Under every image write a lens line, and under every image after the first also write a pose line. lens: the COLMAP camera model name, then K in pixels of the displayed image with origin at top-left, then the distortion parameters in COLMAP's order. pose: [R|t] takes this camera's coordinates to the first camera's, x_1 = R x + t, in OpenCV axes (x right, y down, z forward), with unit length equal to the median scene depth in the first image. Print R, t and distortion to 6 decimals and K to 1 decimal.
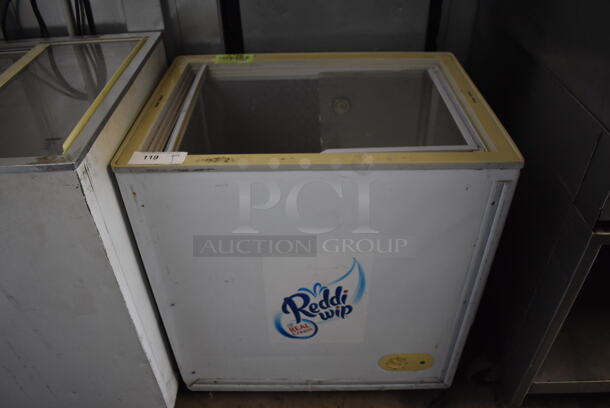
lens RADIAL K [[479.1, 0, 305.0], [0, 479.1, 204.0], [0, 0, 1]] dist [-0.098981, 0.015642]
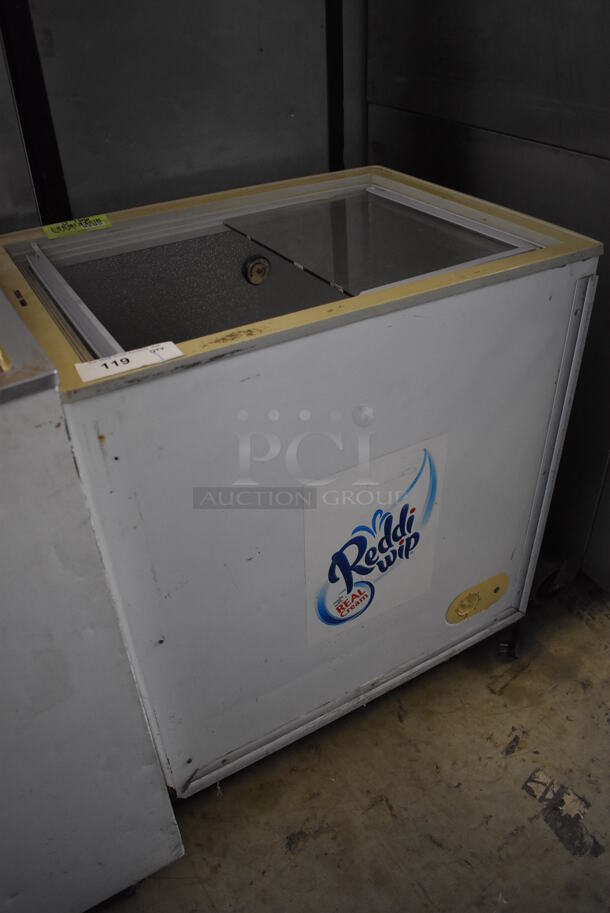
lens RADIAL K [[717.0, 0, 305.0], [0, 717.0, 456.5], [0, 0, 1]] dist [-0.098981, 0.015642]
pose [[0.861787, -0.300012, 0.409042, -0.406647], [0.322082, 0.946582, 0.015696, 0.048376], [-0.391900, 0.118218, 0.912381, 0.148459]]
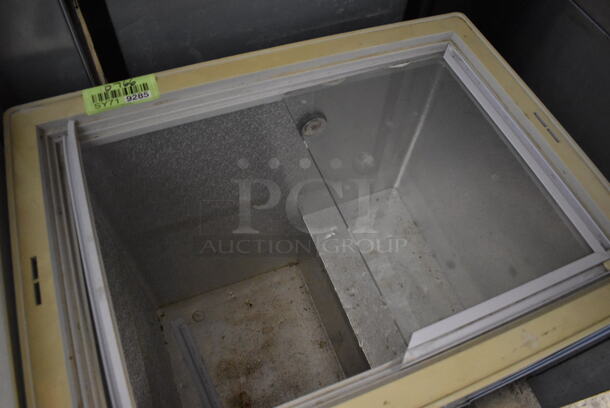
lens RADIAL K [[479.1, 0, 305.0], [0, 479.1, 204.0], [0, 0, 1]] dist [-0.098981, 0.015642]
pose [[0.924884, -0.273913, 0.263745, -0.153417], [0.164055, 0.913178, 0.373084, -0.416771], [-0.343039, -0.301790, 0.889521, 0.493335]]
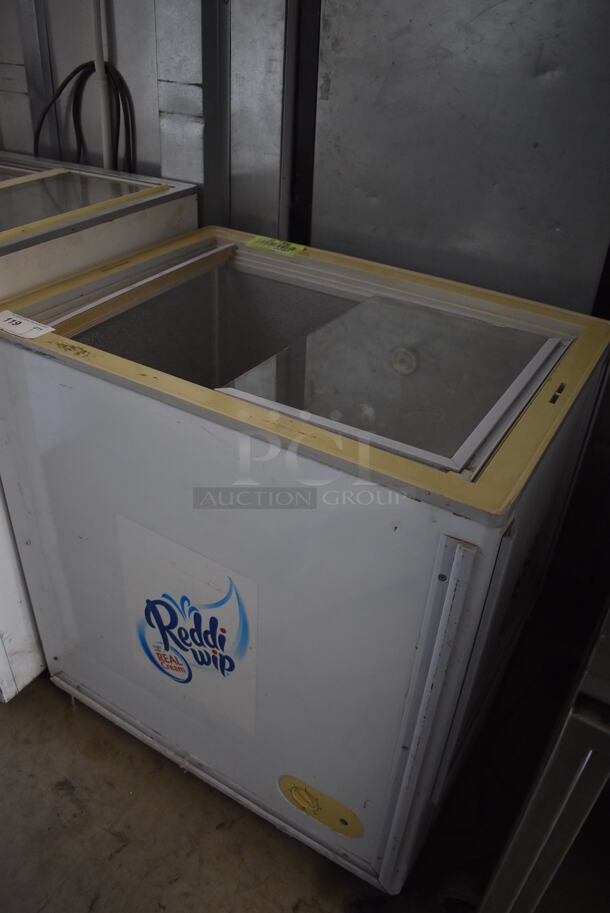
lens RADIAL K [[717.0, 0, 305.0], [0, 717.0, 456.5], [0, 0, 1]] dist [-0.098981, 0.015642]
pose [[0.852774, 0.336158, -0.399718, 0.443090], [-0.366532, 0.930405, 0.000485, -0.057466], [0.372063, 0.146096, 0.916638, 0.175983]]
